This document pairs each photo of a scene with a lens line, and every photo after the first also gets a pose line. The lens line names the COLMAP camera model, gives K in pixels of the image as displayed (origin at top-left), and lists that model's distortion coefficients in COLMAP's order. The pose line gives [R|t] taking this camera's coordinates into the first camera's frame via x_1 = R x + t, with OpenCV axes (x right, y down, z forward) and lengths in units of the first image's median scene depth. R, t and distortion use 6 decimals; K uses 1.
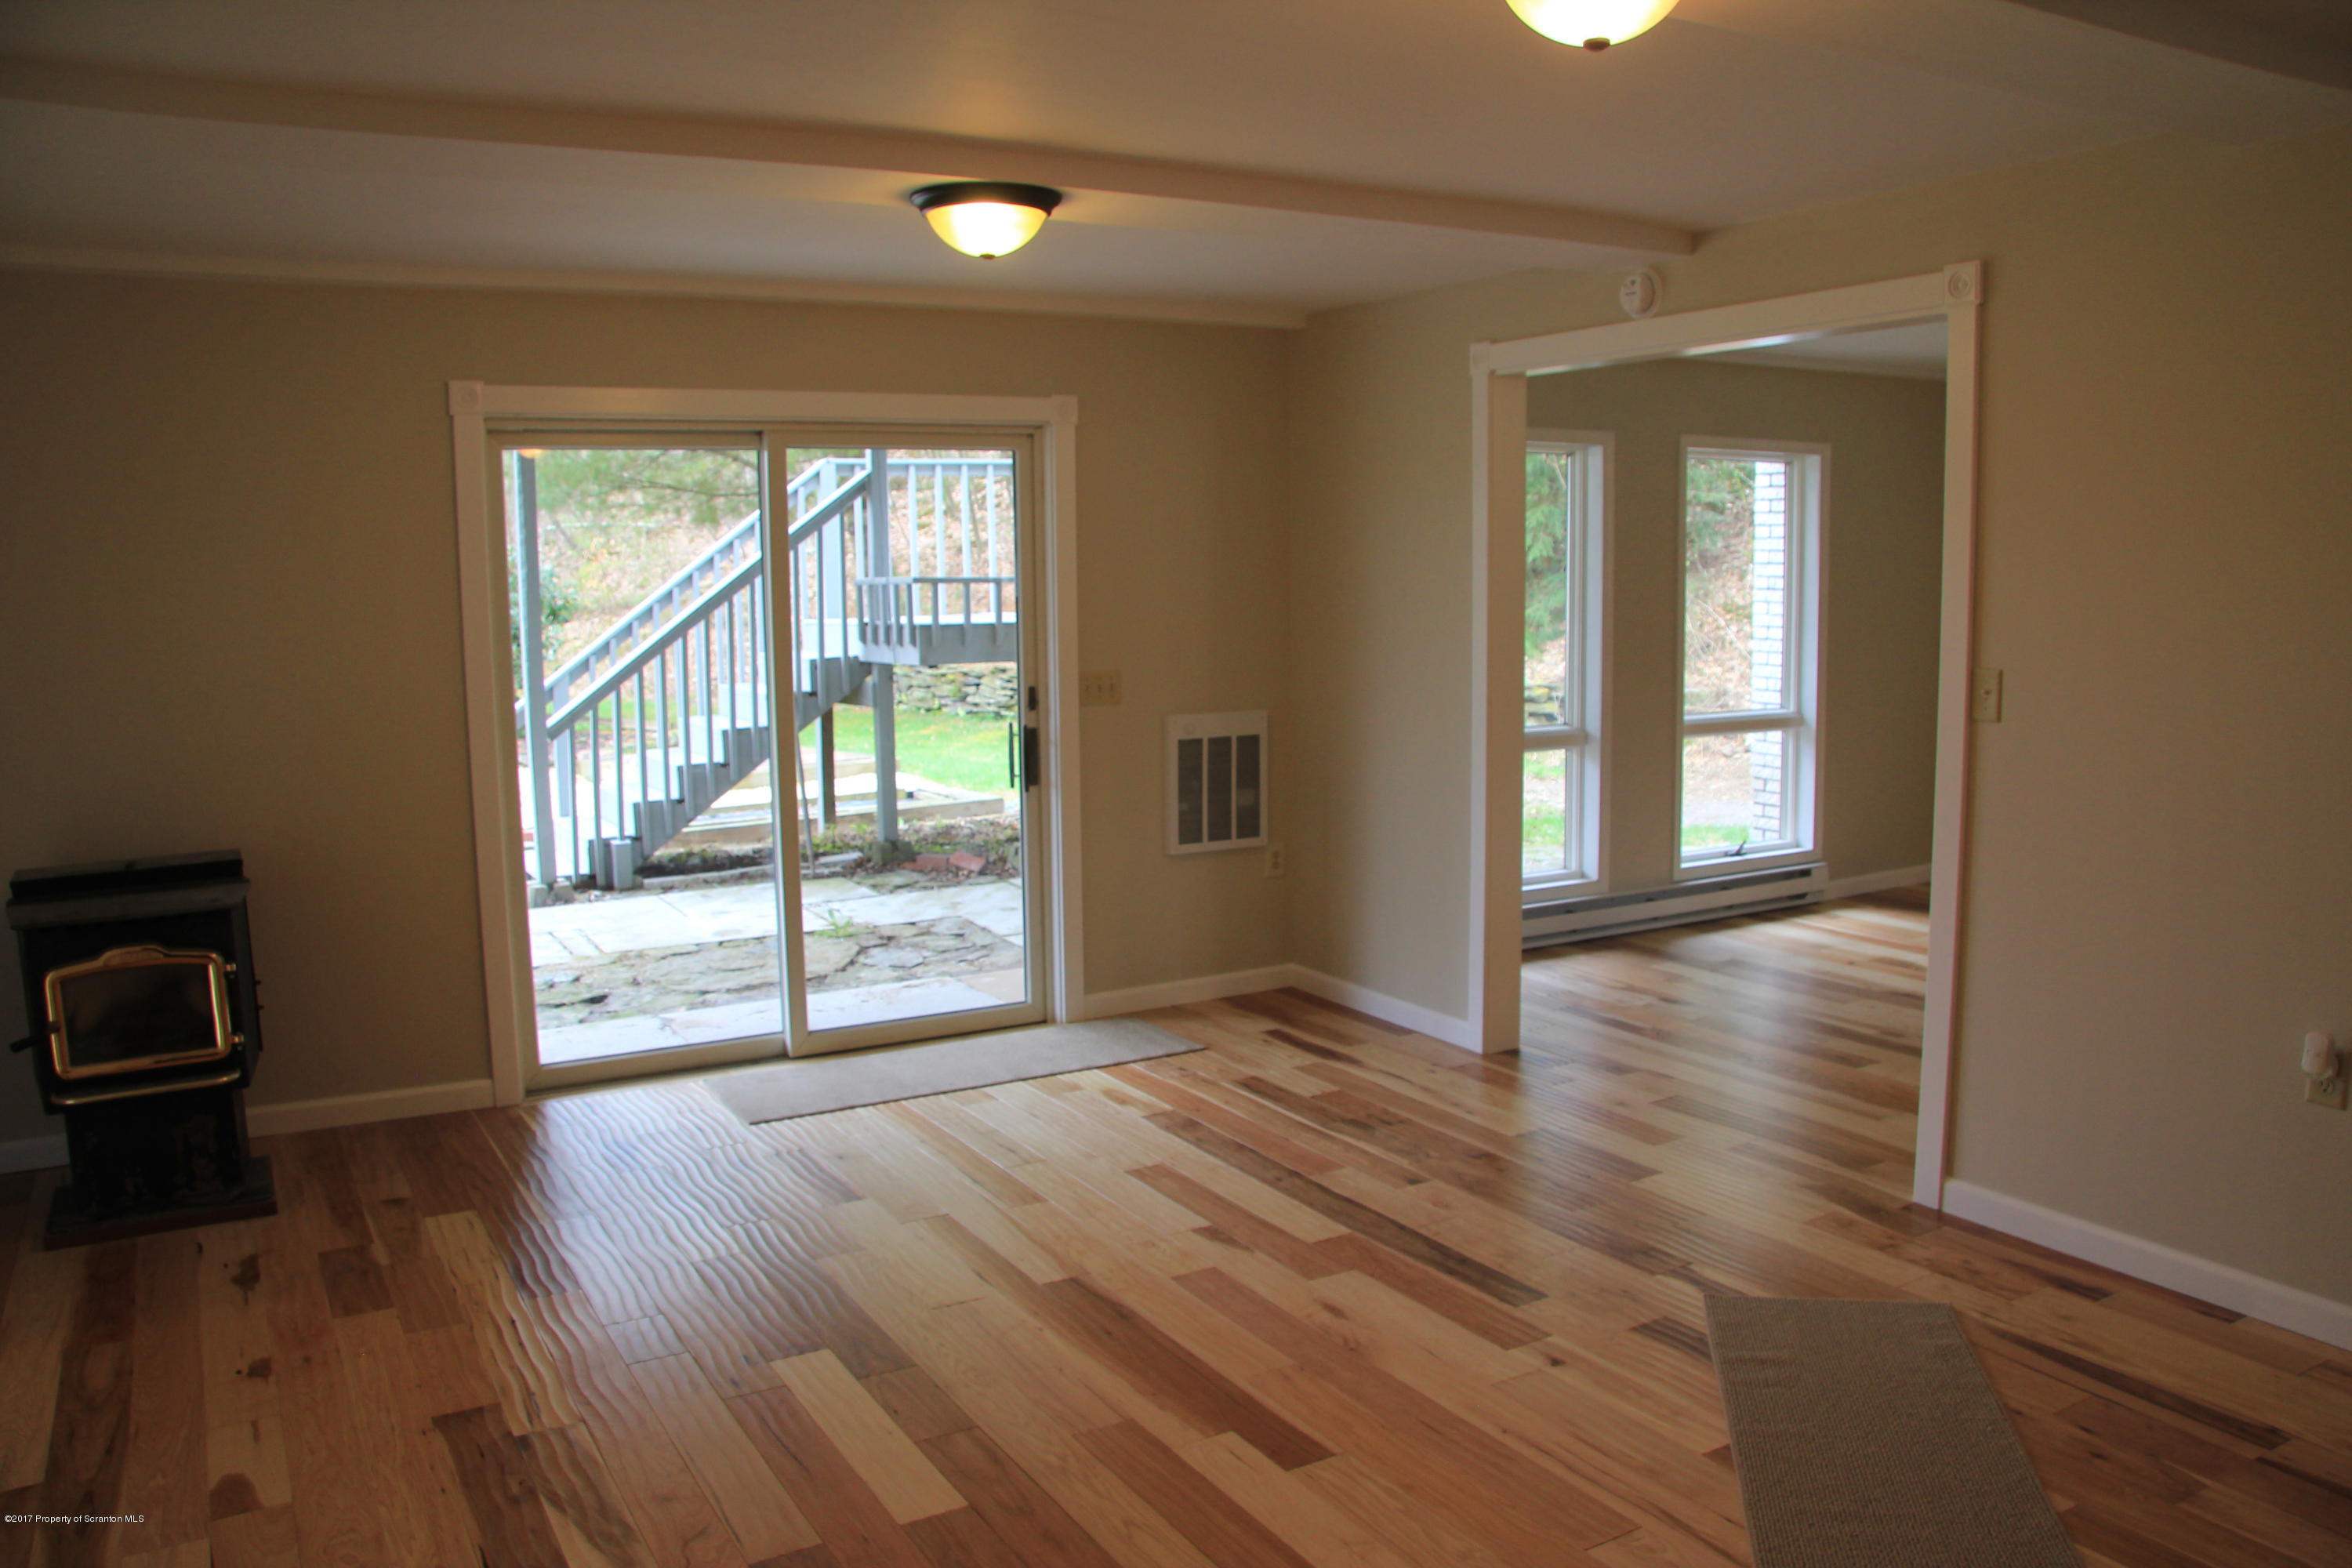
lens RADIAL K [[1813.1, 0, 1175.0], [0, 1813.1, 785.9], [0, 0, 1]] dist [-0.065186, 0.006726]
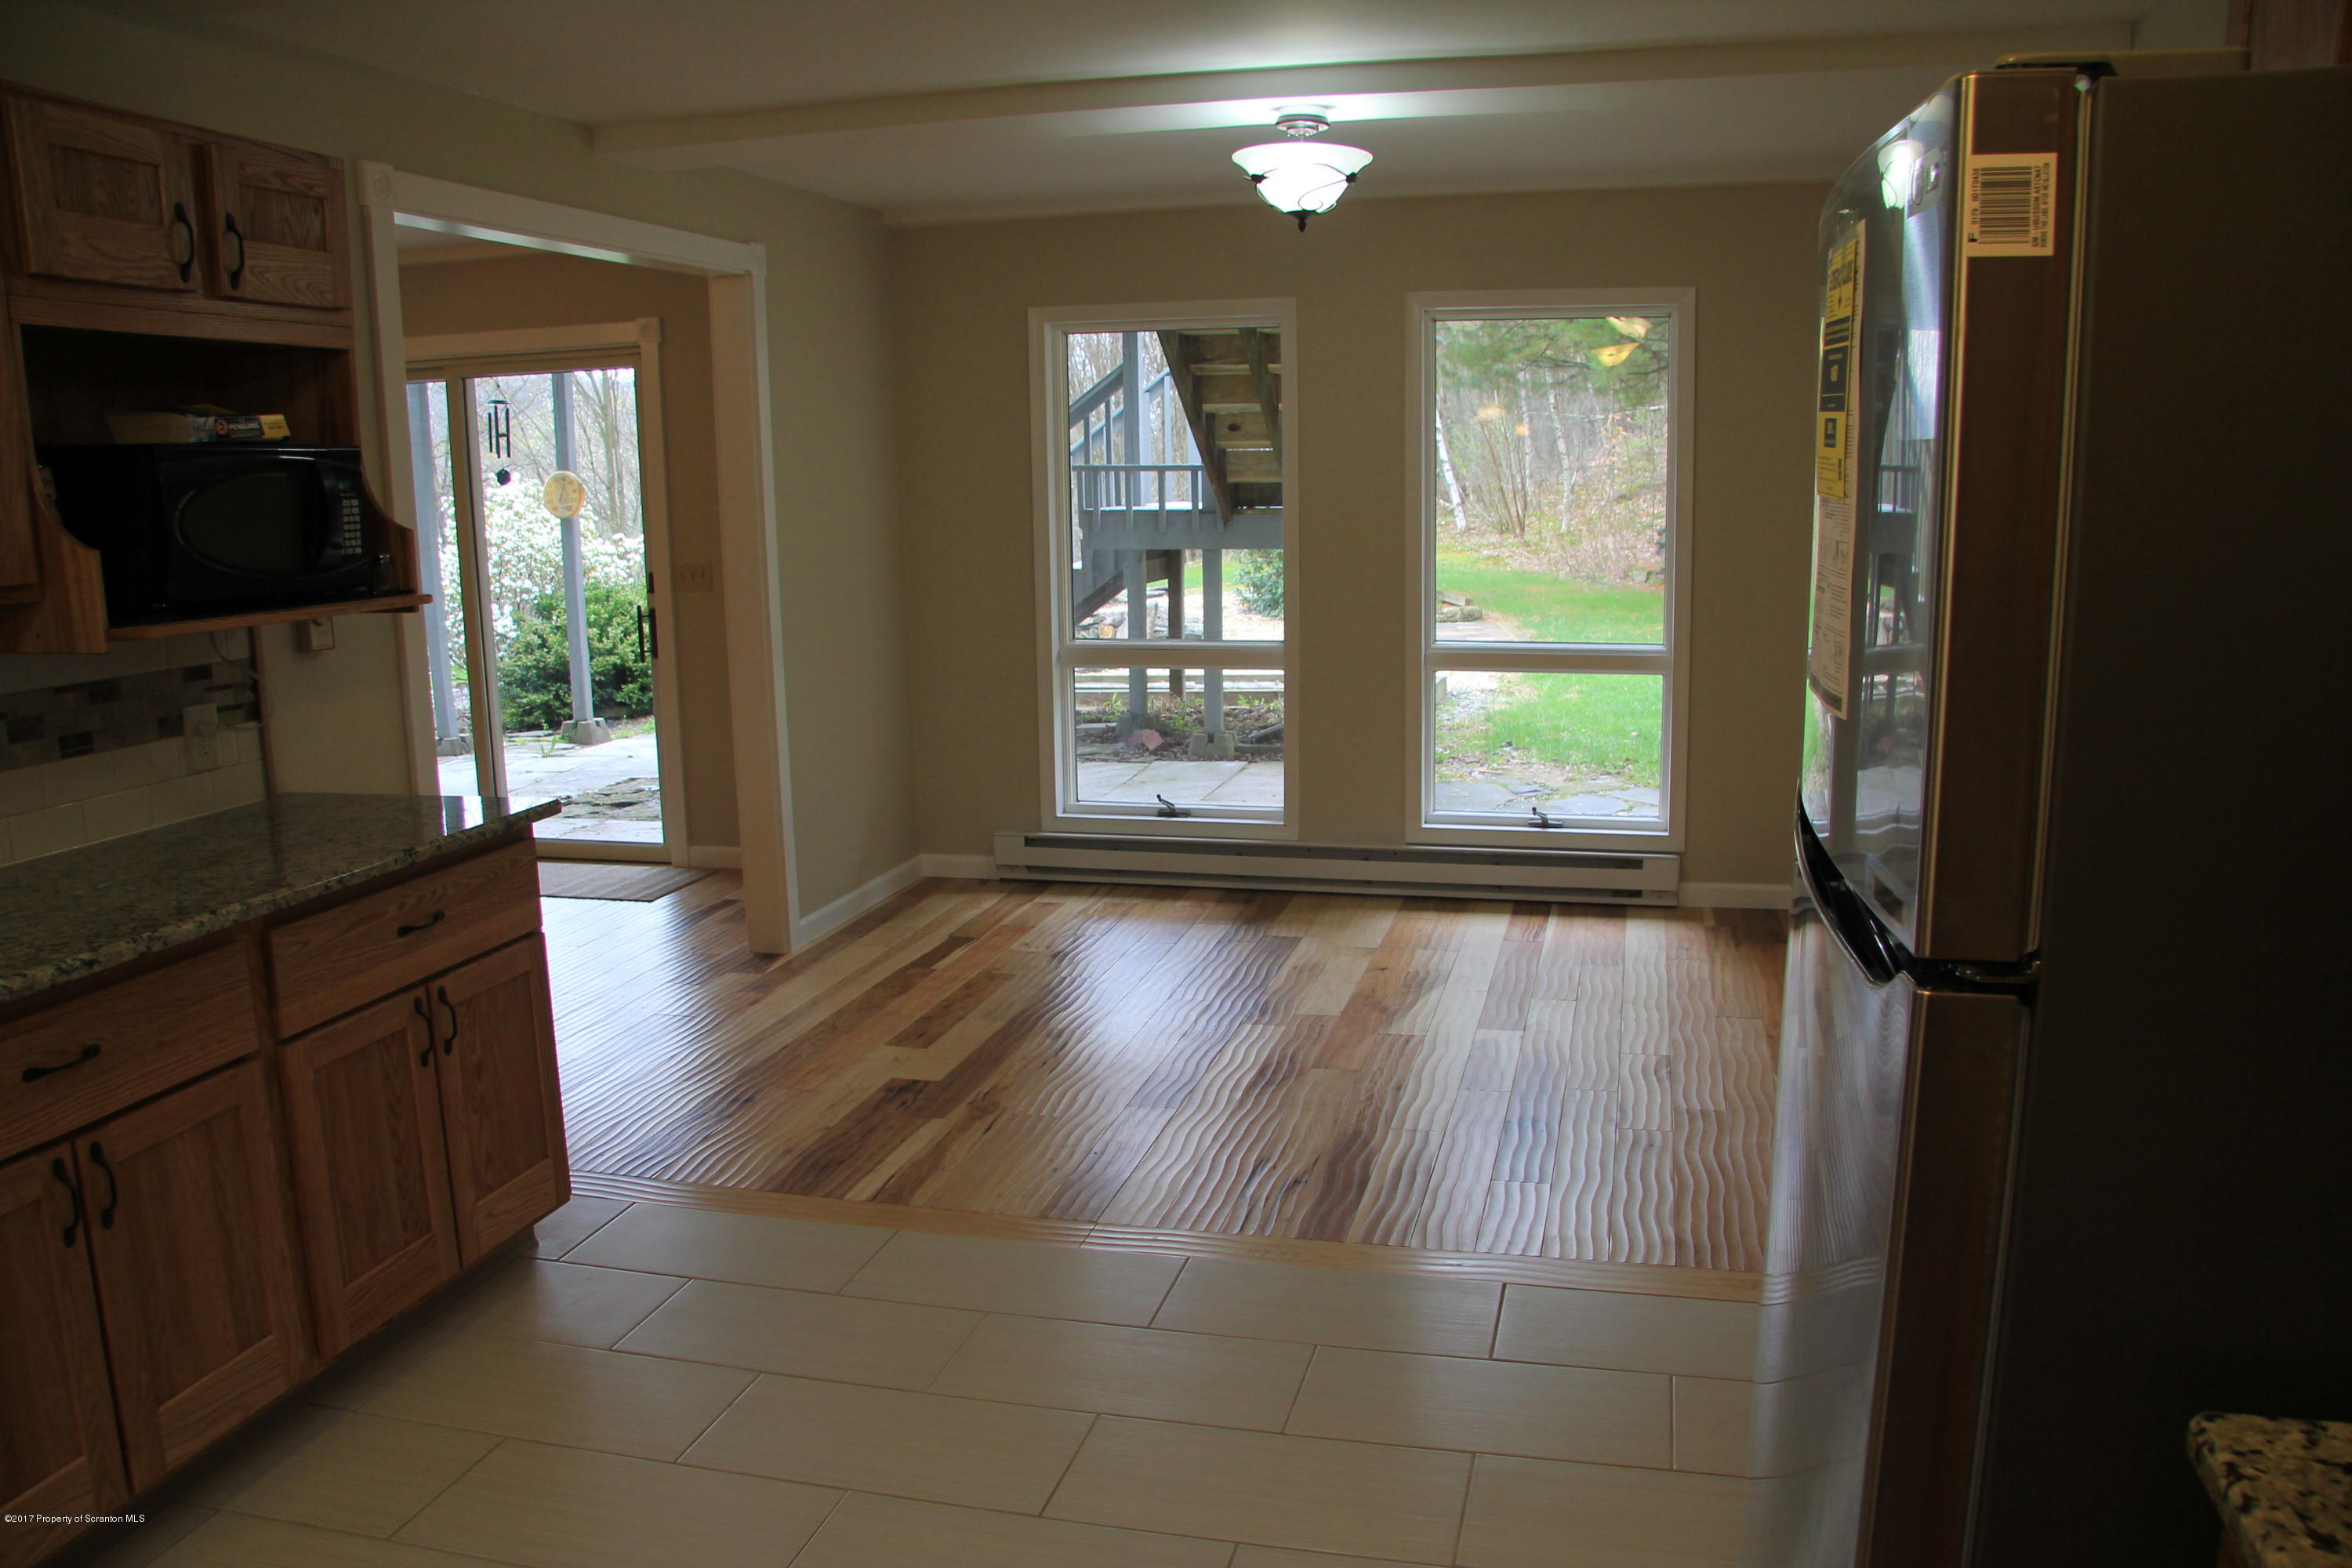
lens RADIAL K [[1813.1, 0, 1176.4], [0, 1813.1, 783.0], [0, 0, 1]] dist [-0.065186, 0.006726]
pose [[0.718080, 0.127858, -0.684115, 0.685501], [-0.077240, 0.991548, 0.104241, -0.048398], [0.691661, -0.022012, 0.721887, 0.281688]]
